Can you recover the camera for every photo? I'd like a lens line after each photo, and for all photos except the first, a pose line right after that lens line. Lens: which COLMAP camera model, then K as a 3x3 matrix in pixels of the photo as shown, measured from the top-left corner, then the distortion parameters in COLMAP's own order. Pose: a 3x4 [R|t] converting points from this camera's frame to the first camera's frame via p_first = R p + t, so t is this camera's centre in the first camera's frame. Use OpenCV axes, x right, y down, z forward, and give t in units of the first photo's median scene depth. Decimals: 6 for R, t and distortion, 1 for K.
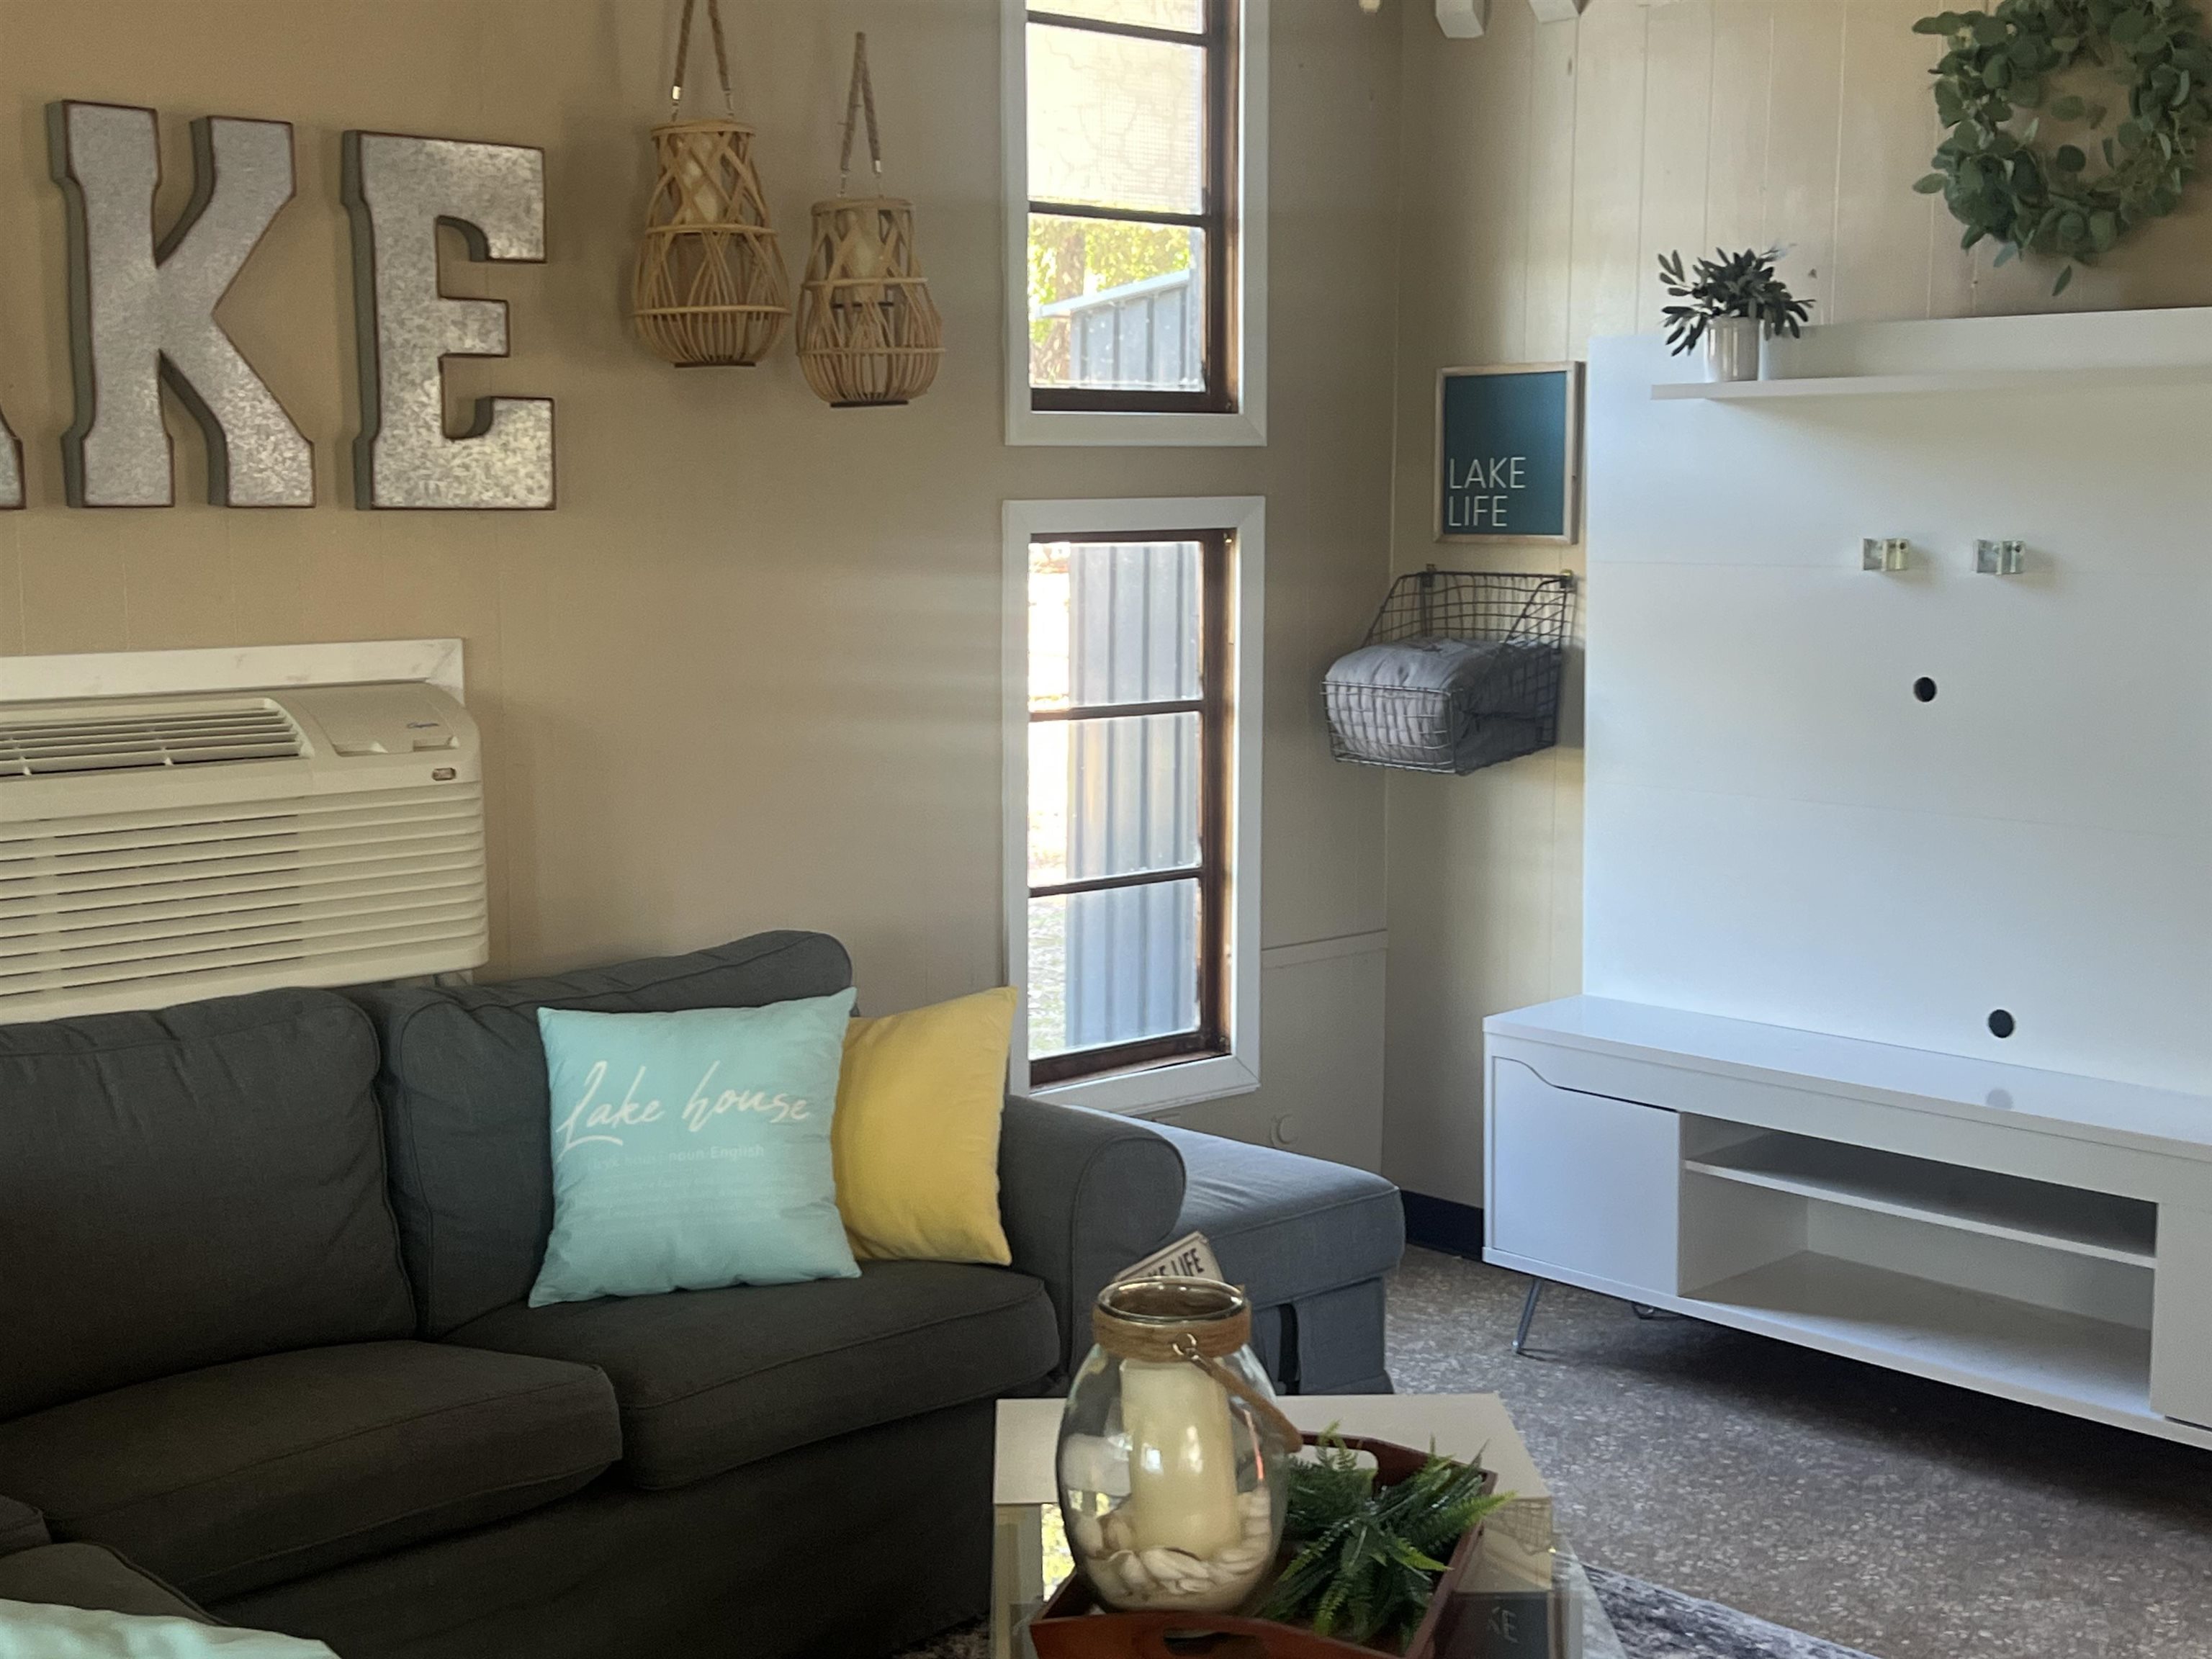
lens RADIAL K [[2809.9, 0, 1131.6], [0, 2809.9, 863.7], [0, 0, 1]] dist [0.069945, 0.000000]
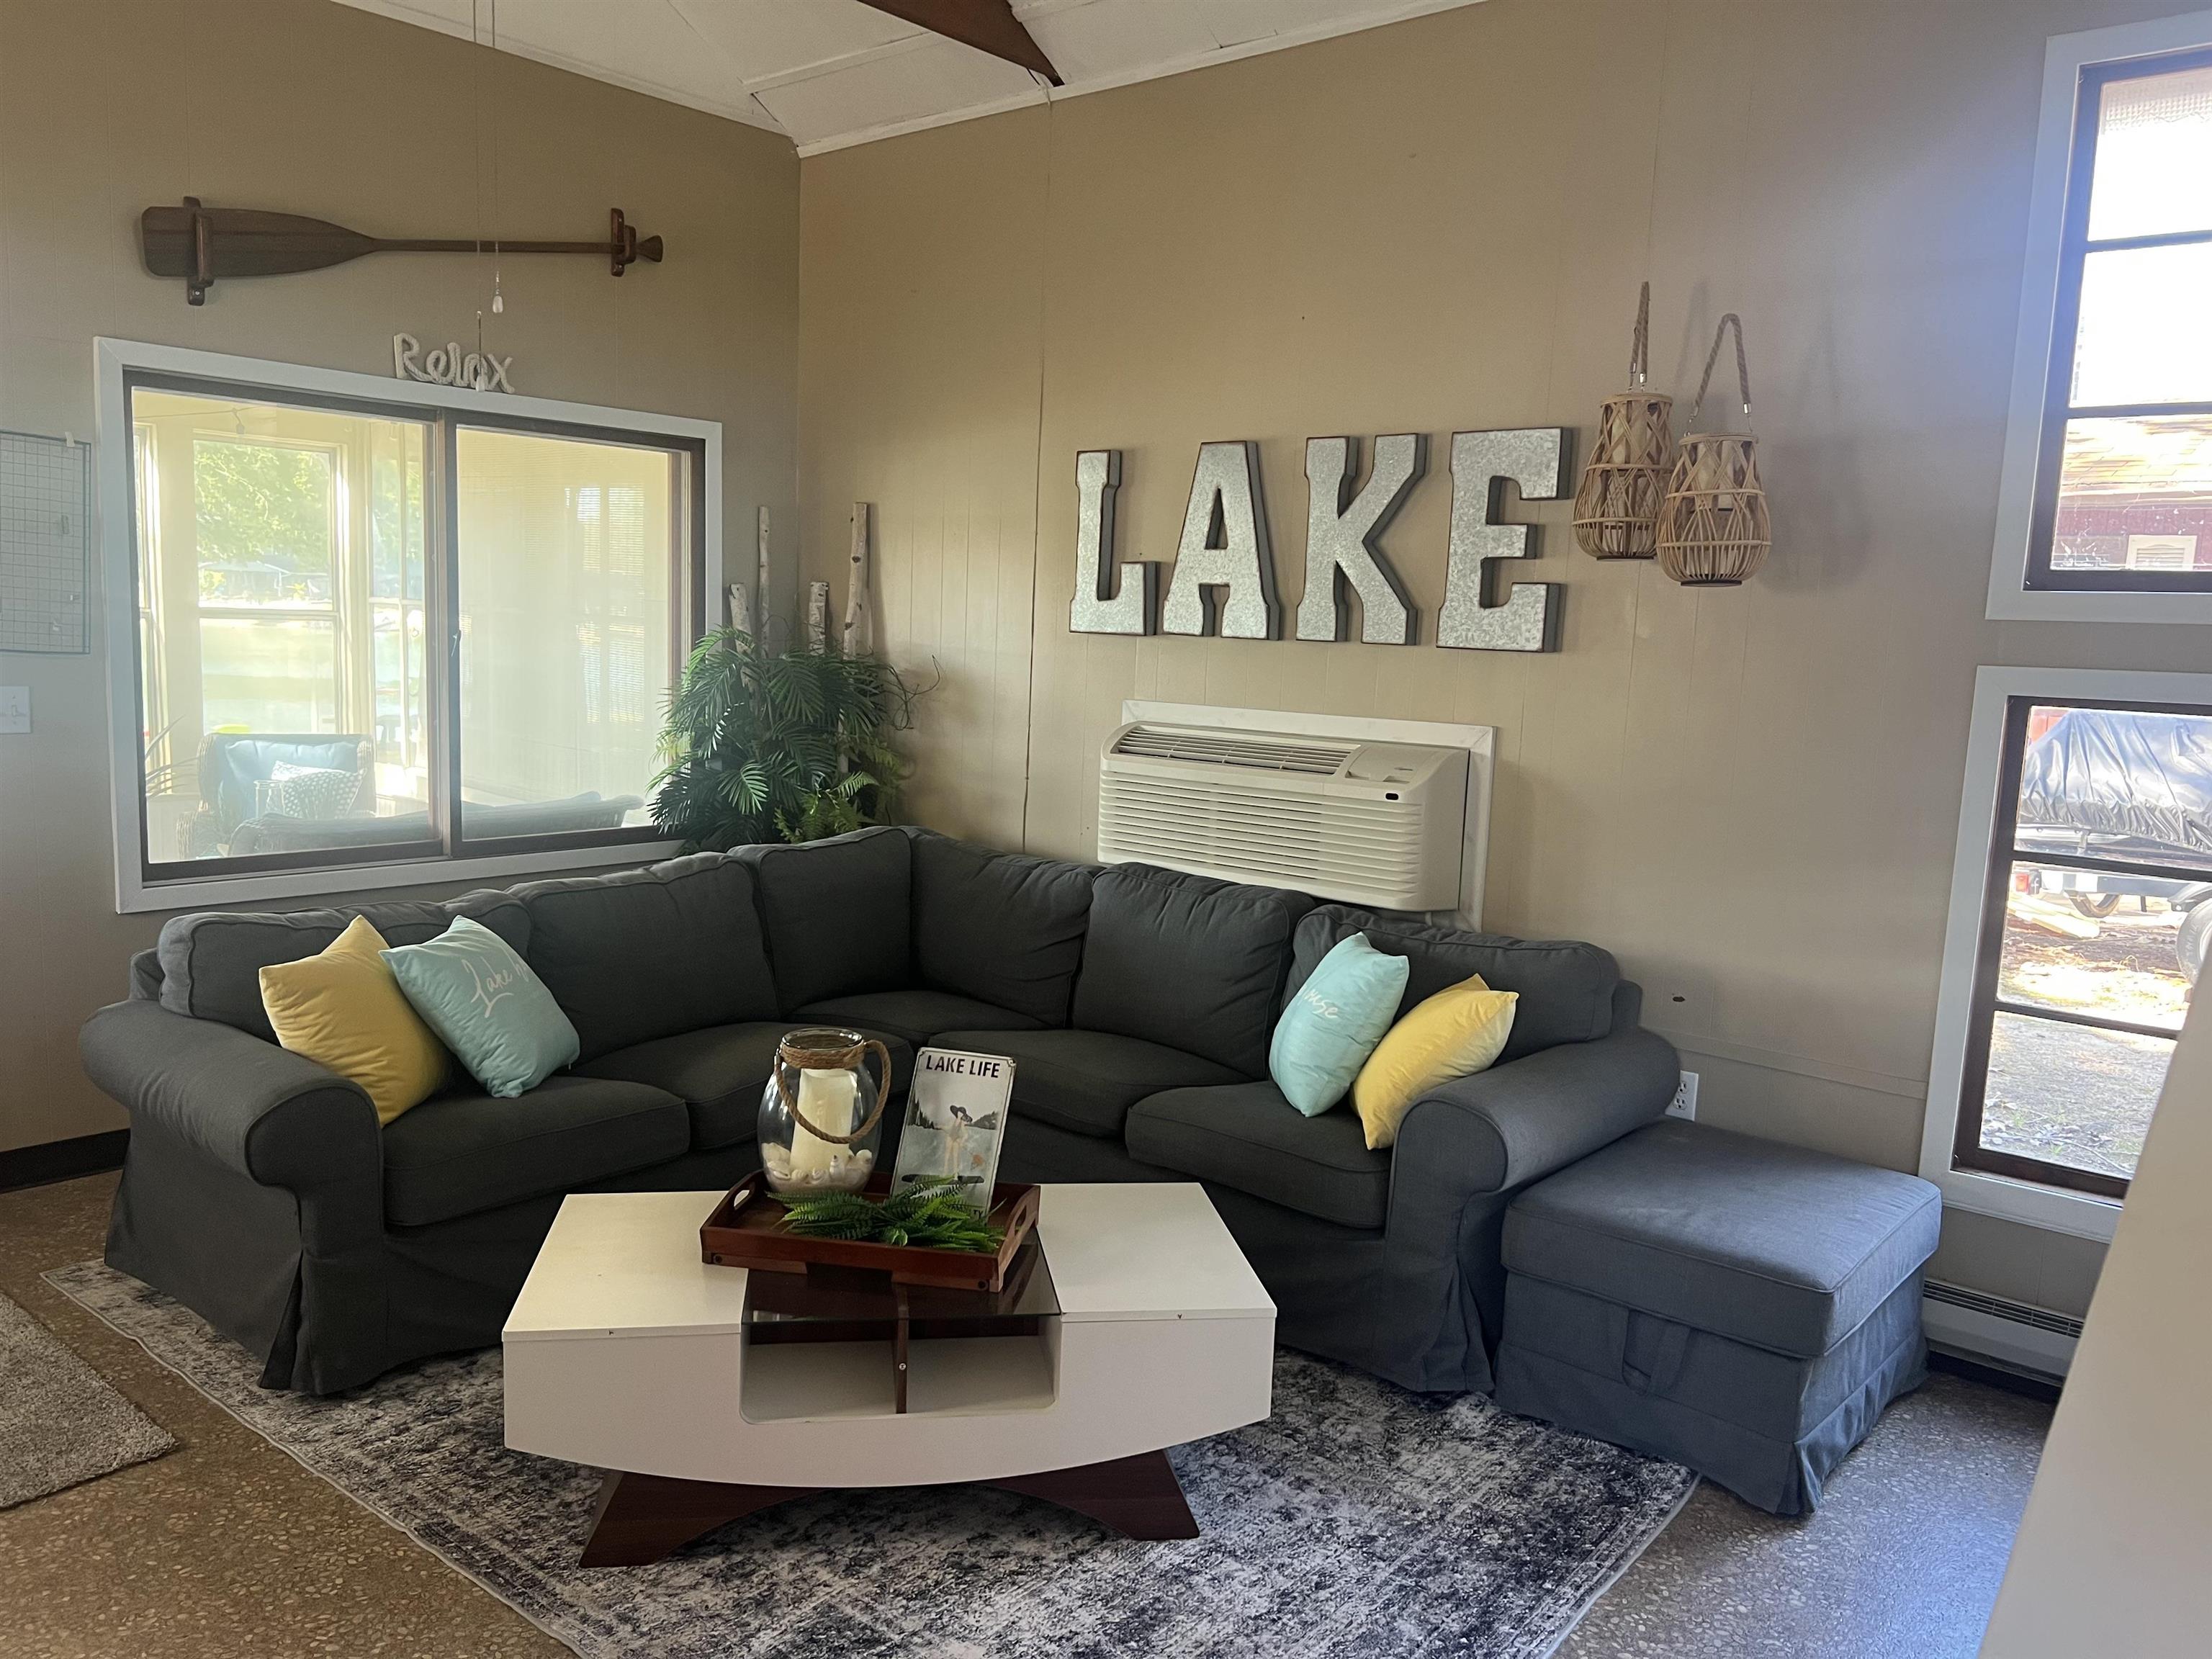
lens RADIAL K [[1653.3, 0, 1106.9], [0, 1653.3, 847.2], [0, 0, 1]] dist [0.051666, -0.065087]
pose [[0.119692, 0.142991, -0.982460, 1.086671], [-0.167422, 0.978309, 0.121990, -0.139309], [0.978593, 0.149885, 0.141035, 0.985008]]
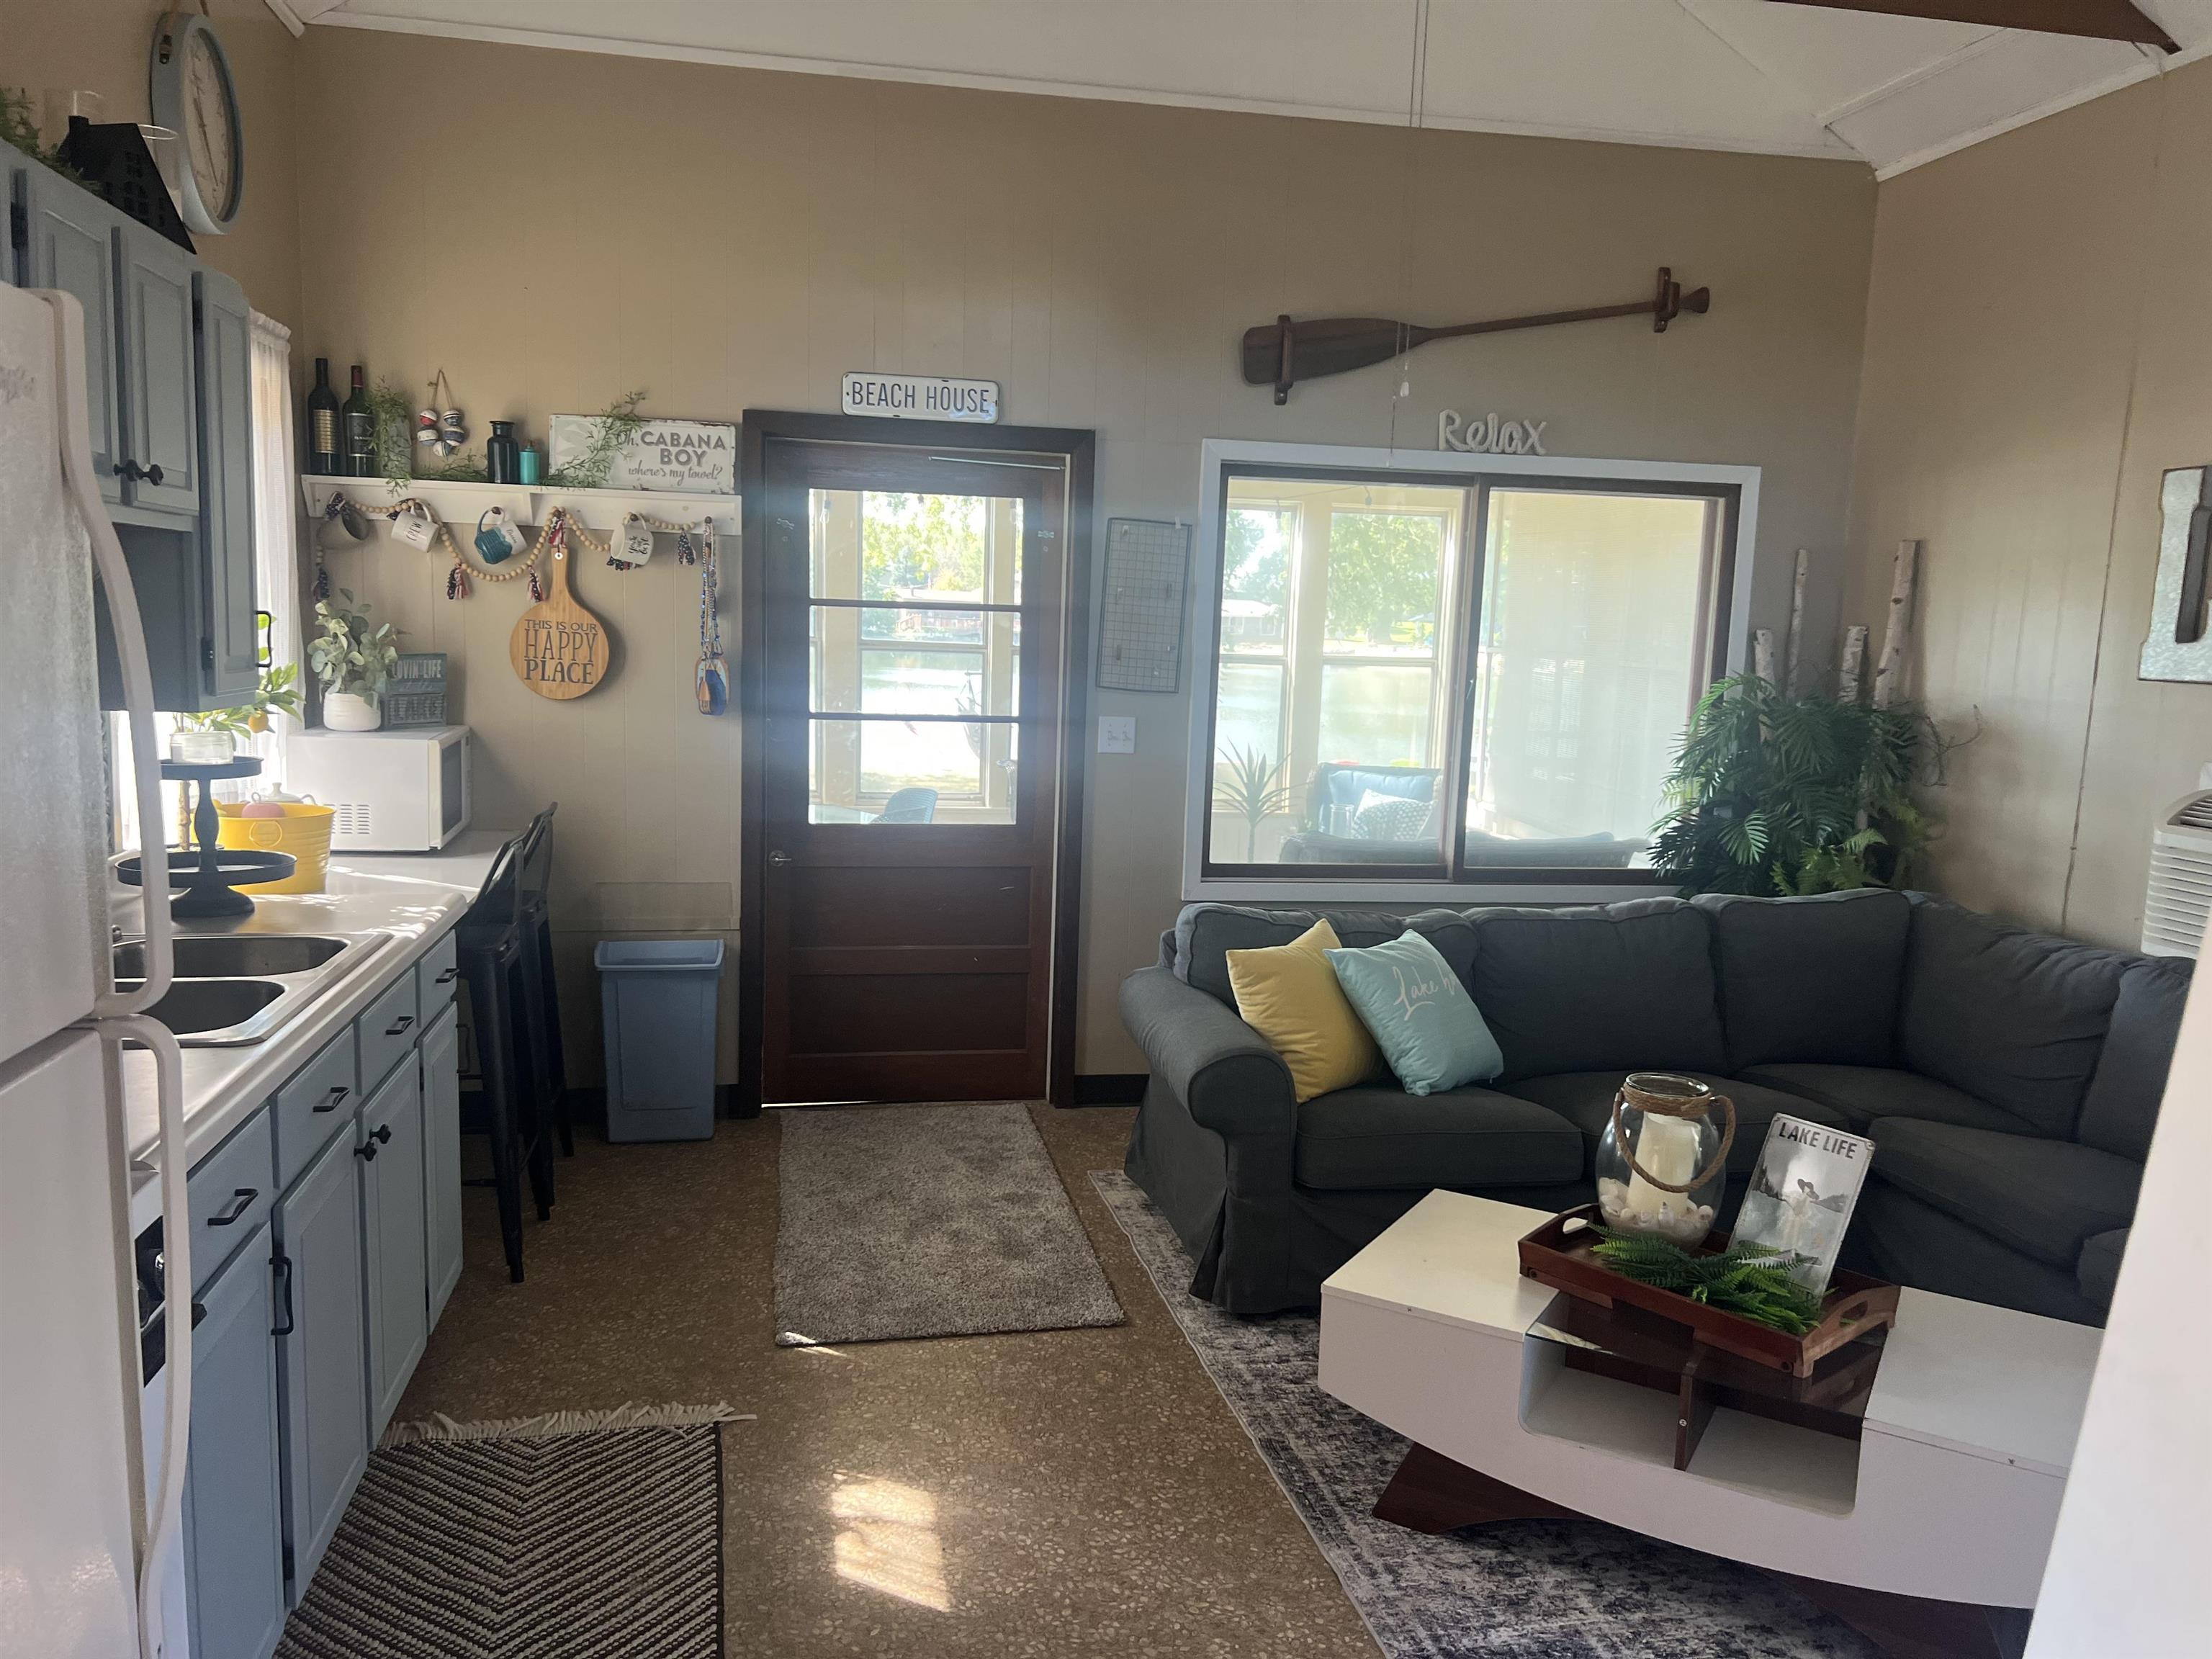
lens RADIAL K [[1653.3, 0, 1098.6], [0, 1653.3, 853.2], [0, 0, 1]] dist [0.051666, -0.065087]
pose [[-0.531831, 0.102023, -0.840682, 1.110489], [-0.142911, 0.967666, 0.207841, -0.170493], [0.834705, 0.230680, -0.500055, 1.165915]]
